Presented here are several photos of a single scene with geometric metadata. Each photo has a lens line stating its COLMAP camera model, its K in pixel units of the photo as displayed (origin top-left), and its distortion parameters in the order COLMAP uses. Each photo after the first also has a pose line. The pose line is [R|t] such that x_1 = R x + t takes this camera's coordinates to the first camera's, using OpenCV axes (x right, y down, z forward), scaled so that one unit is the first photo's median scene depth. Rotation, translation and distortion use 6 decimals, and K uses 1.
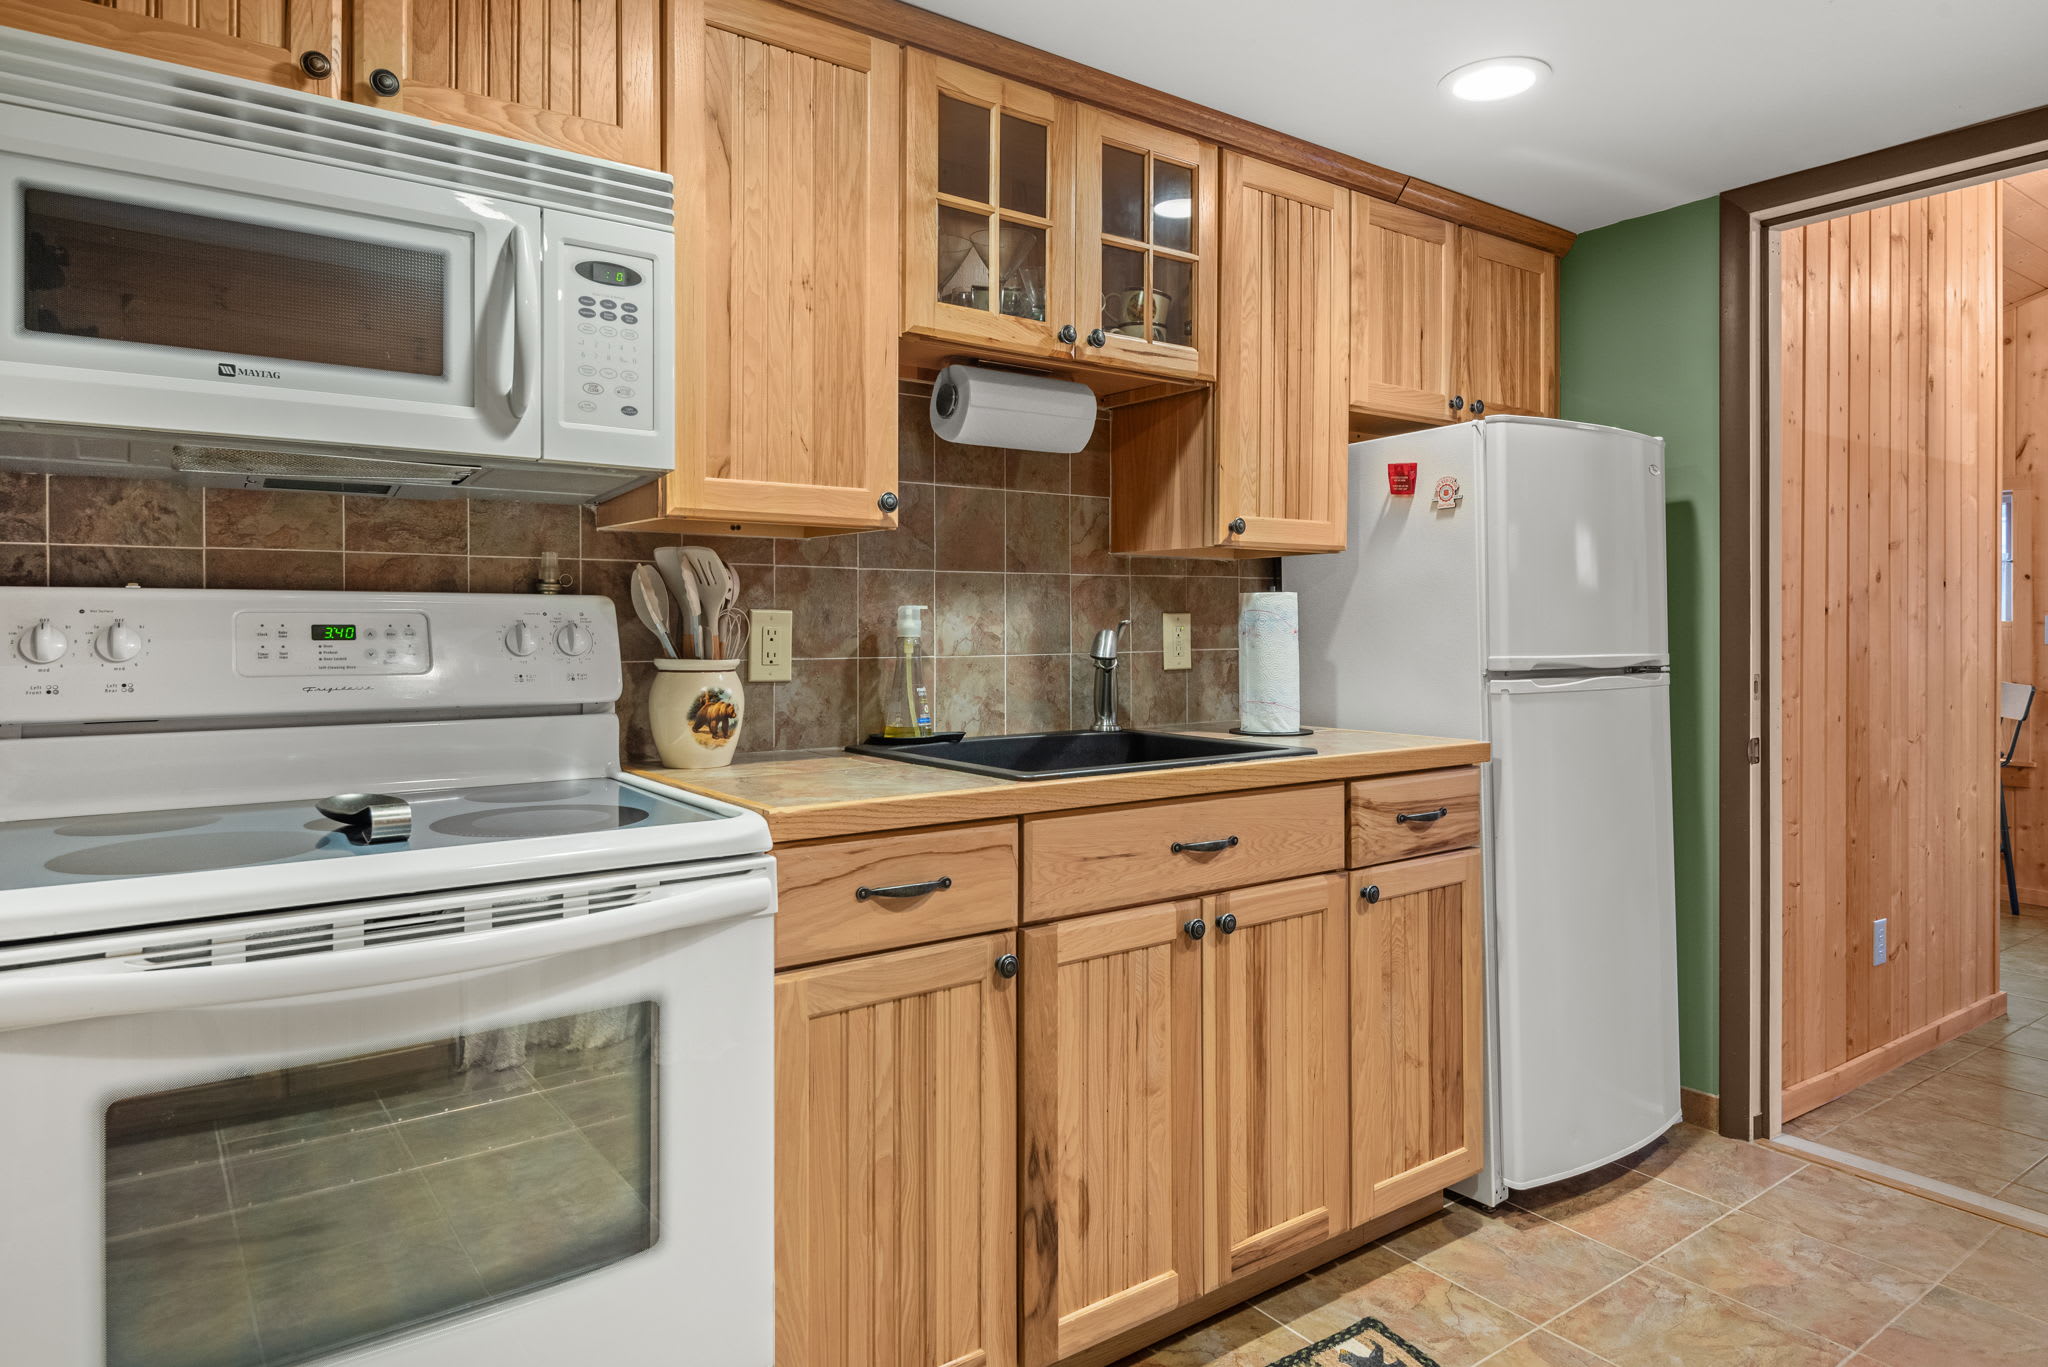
lens RADIAL K [[1230.1, 0, 997.3], [0, 1230.1, 639.5], [0, 0, 1]] dist [0.003632, 0.000120]
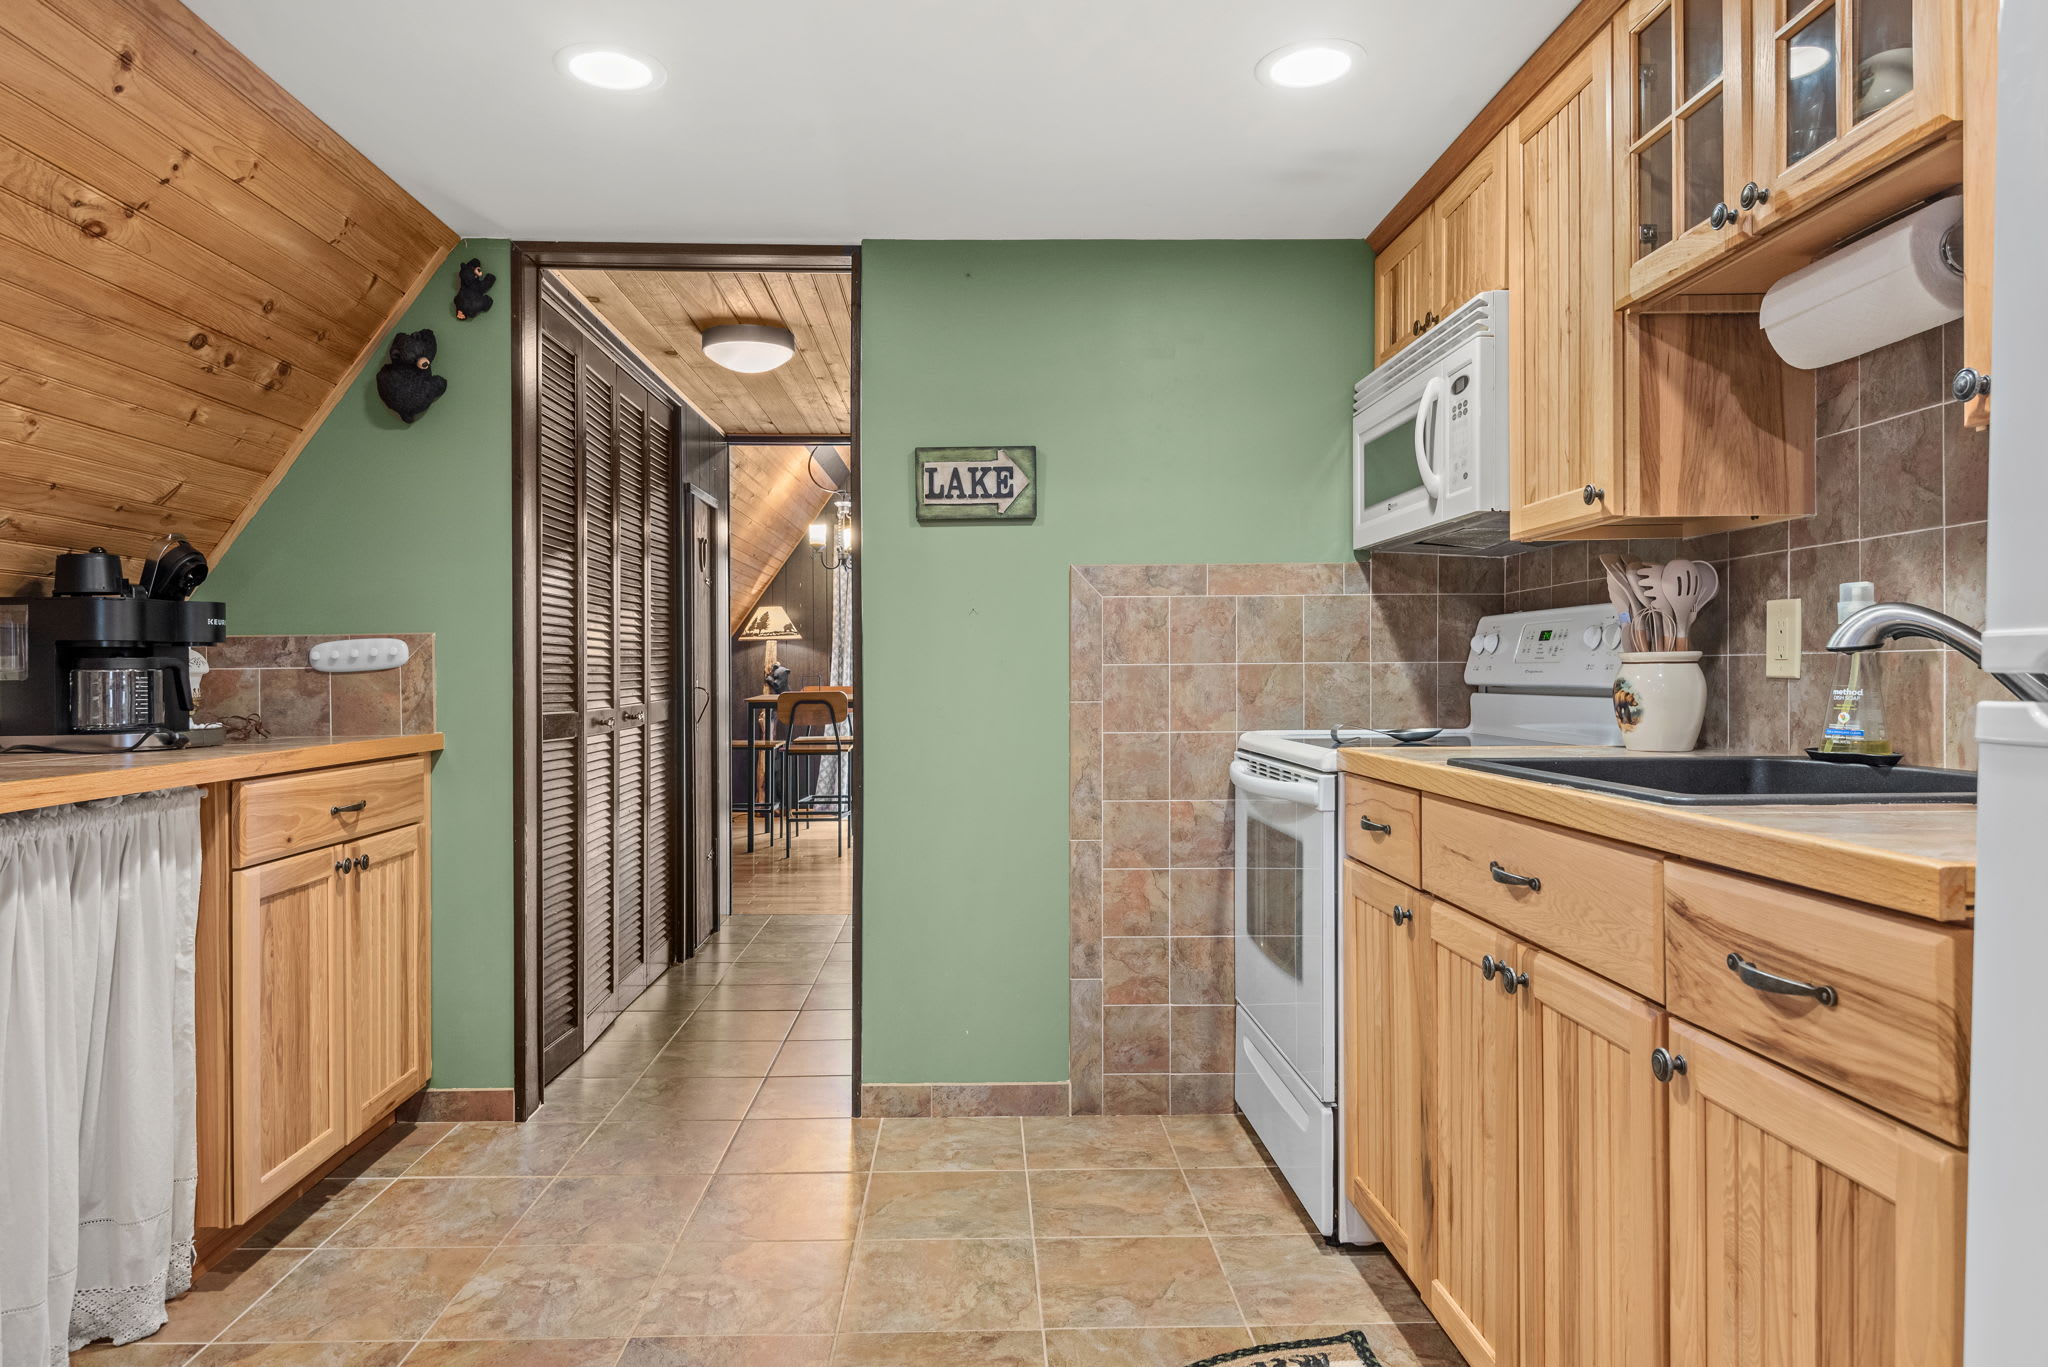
lens RADIAL K [[1335.9, 0, 1023.4], [0, 1335.9, 679.9], [0, 0, 1]] dist [0.030175, -0.025581]
pose [[-0.554884, 0.008269, -0.831886, 0.938661], [0.000283, 0.999952, 0.009751, 0.025067], [0.831927, 0.005175, -0.554860, 1.057991]]
